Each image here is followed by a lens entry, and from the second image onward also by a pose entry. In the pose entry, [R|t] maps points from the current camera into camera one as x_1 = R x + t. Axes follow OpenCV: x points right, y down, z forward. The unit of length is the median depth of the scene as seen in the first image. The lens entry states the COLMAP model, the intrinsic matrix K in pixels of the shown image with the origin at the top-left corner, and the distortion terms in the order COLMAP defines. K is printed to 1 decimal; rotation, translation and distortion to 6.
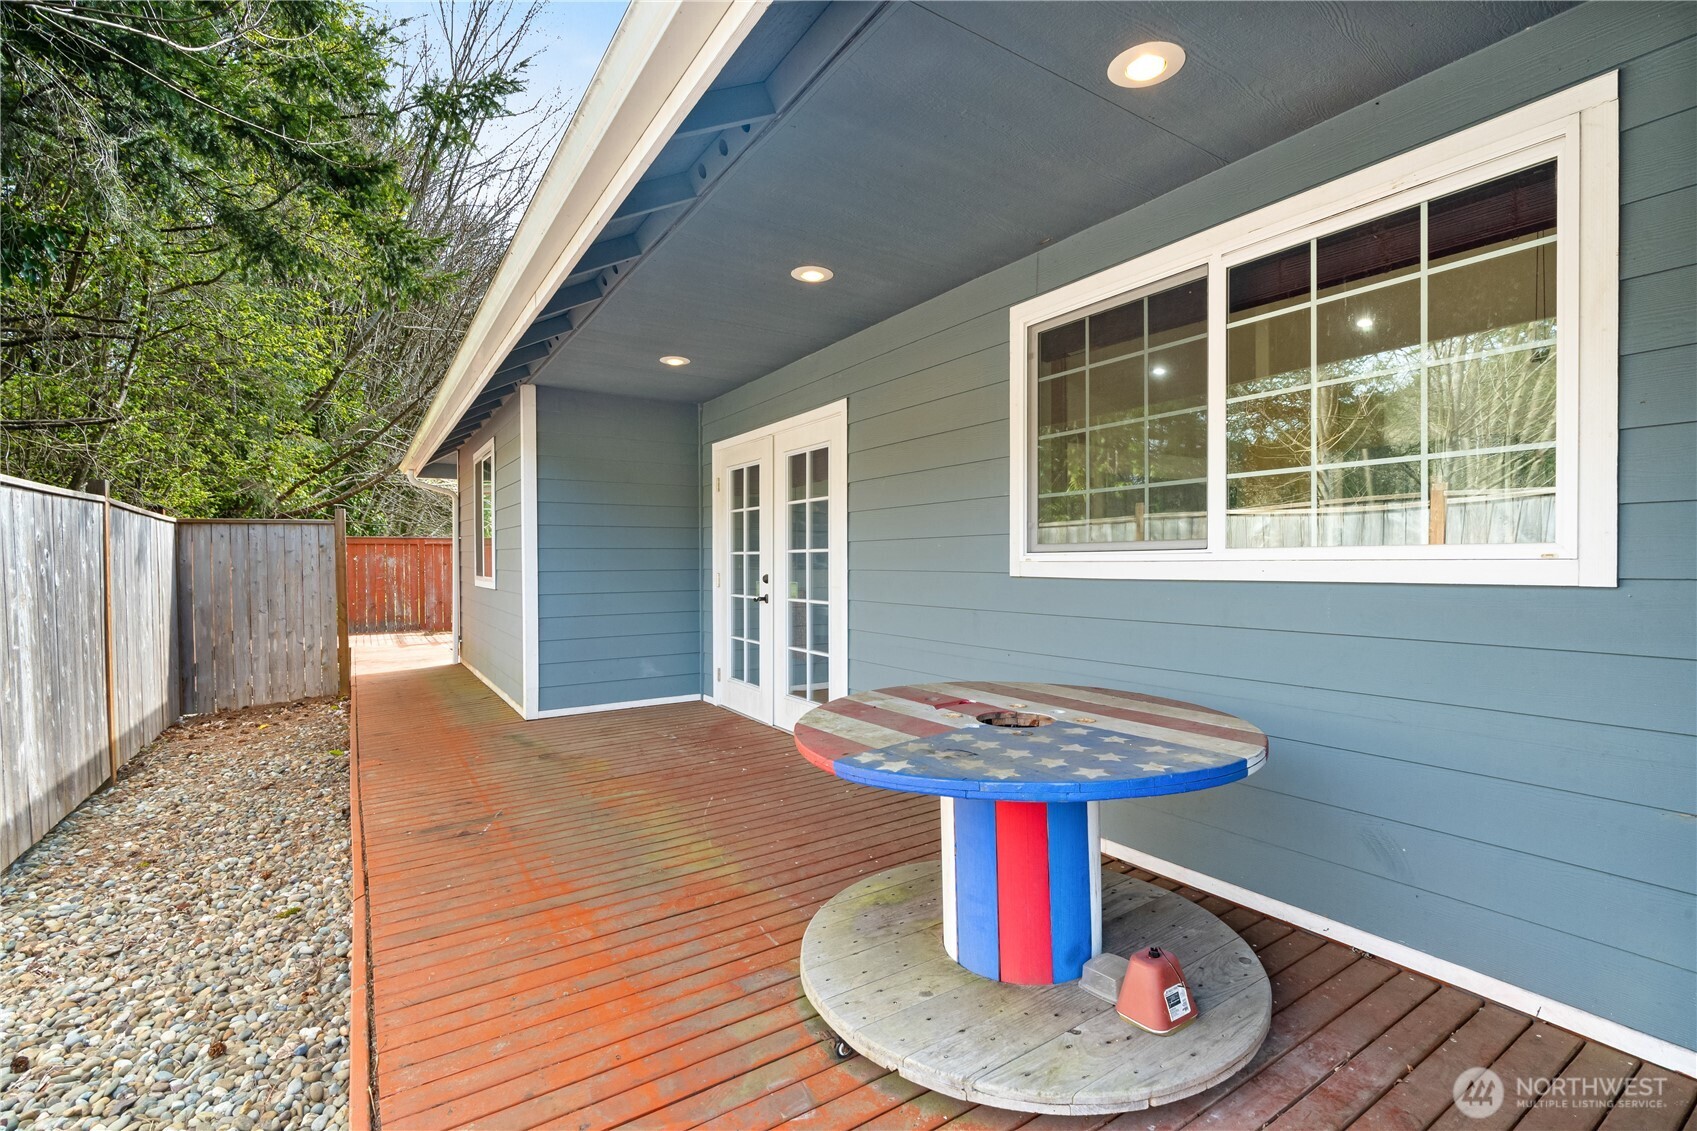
lens RADIAL K [[777.4, 0, 862.3], [0, 777.4, 568.0], [0, 0, 1]] dist [-0.008087, 0.002139]
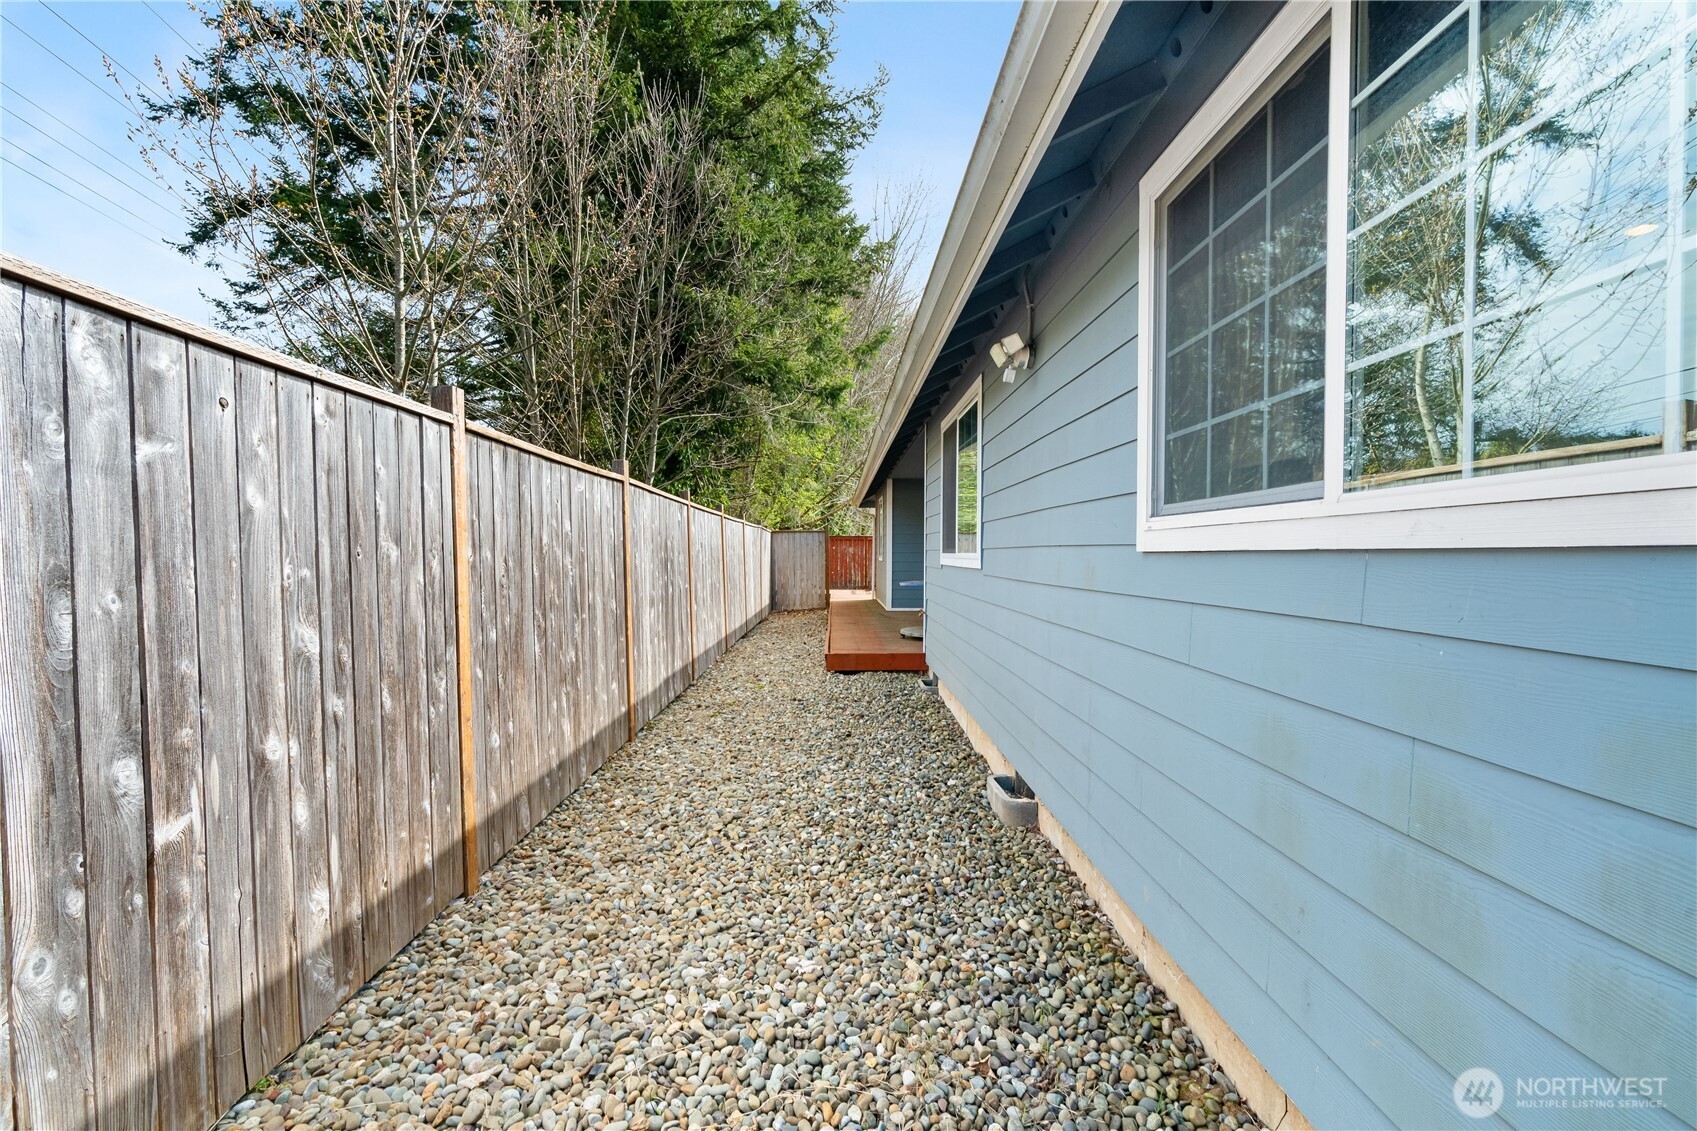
lens RADIAL K [[777.4, 0, 848.1], [0, 777.4, 570.2], [0, 0, 1]] dist [-0.008087, 0.002139]
pose [[0.845036, 0.021634, -0.534271, 0.537900], [-0.014051, 0.999735, 0.018257, 0.010932], [0.534524, -0.007921, 0.845116, -0.802041]]
